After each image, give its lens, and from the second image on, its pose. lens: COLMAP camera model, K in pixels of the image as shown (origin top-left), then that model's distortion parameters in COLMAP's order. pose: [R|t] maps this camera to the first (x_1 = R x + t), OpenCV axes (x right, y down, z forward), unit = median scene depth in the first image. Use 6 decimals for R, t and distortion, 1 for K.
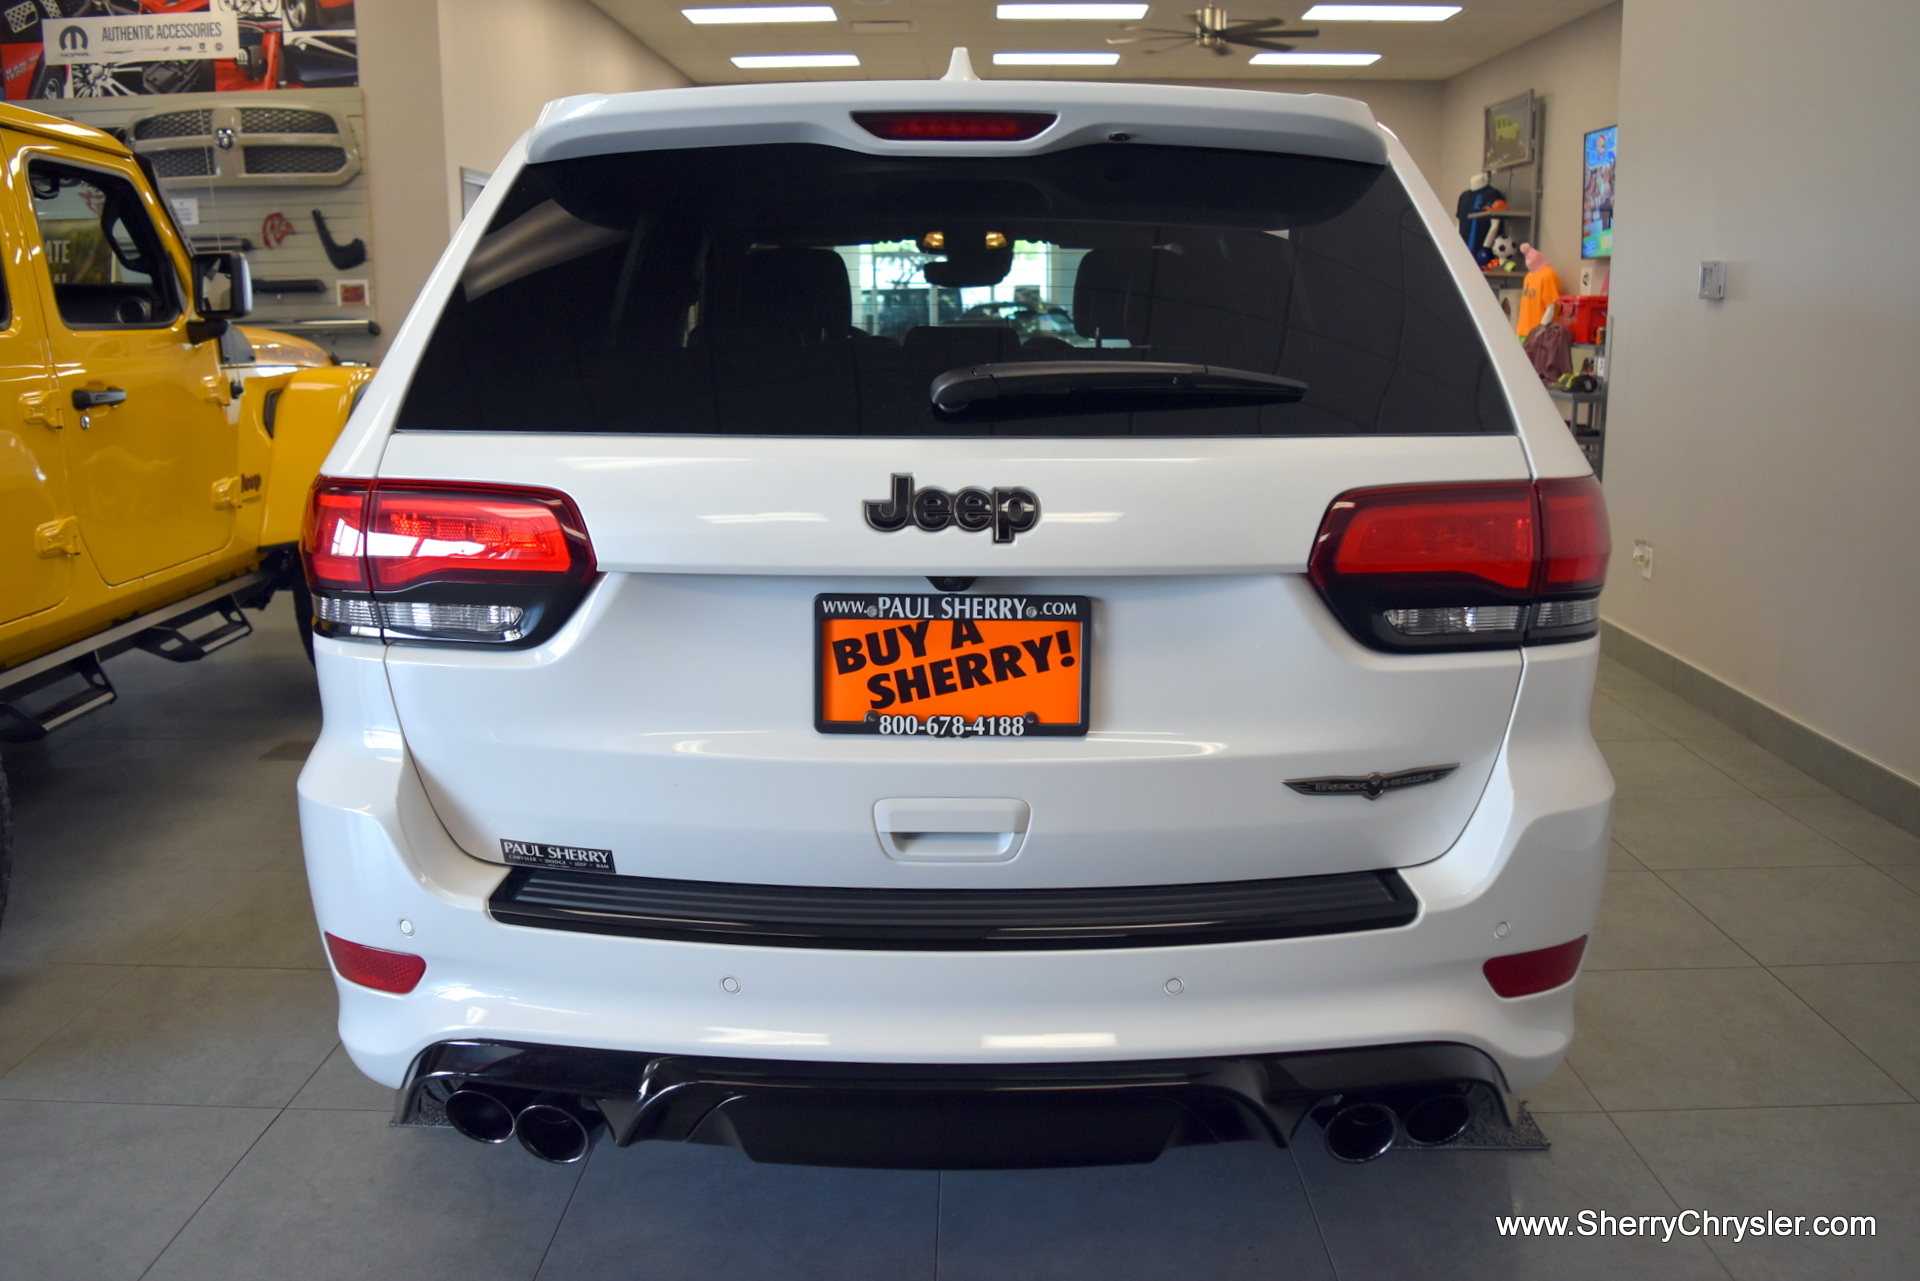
lens RADIAL K [[1546.6, 0, 958.7], [0, 1546.6, 644.4], [0, 0, 1]] dist [-0.037698, -0.007491]
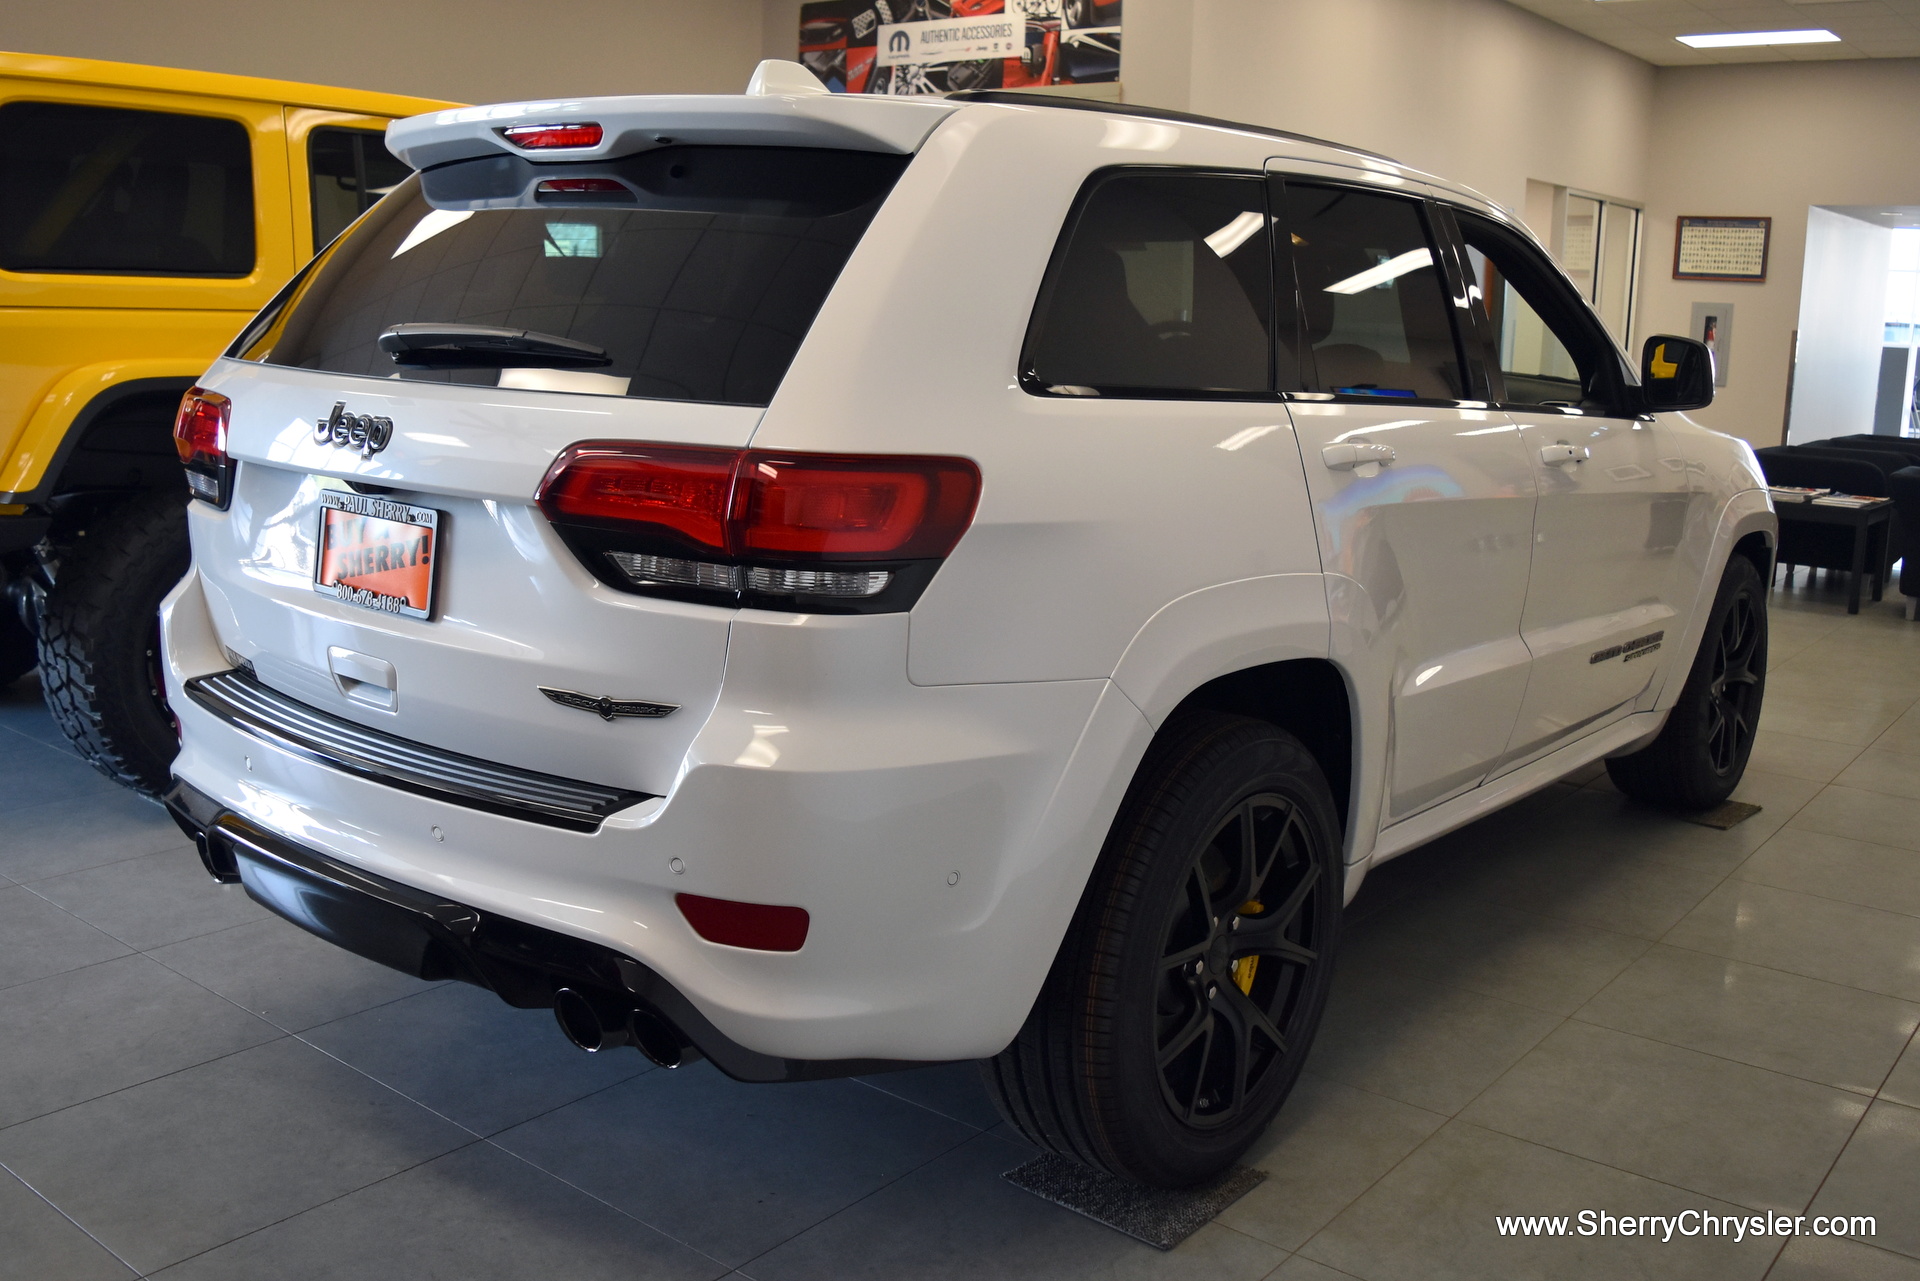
lens RADIAL K [[1796.7, 0, 962.4], [0, 1796.7, 635.8], [0, 0, 1]] dist [-0.056174, 0.000000]
pose [[0.791499, 0.152972, -0.591717, 0.284959], [-0.176572, 0.984119, 0.018228, -0.007041], [0.585108, 0.090053, 0.805940, 0.019605]]
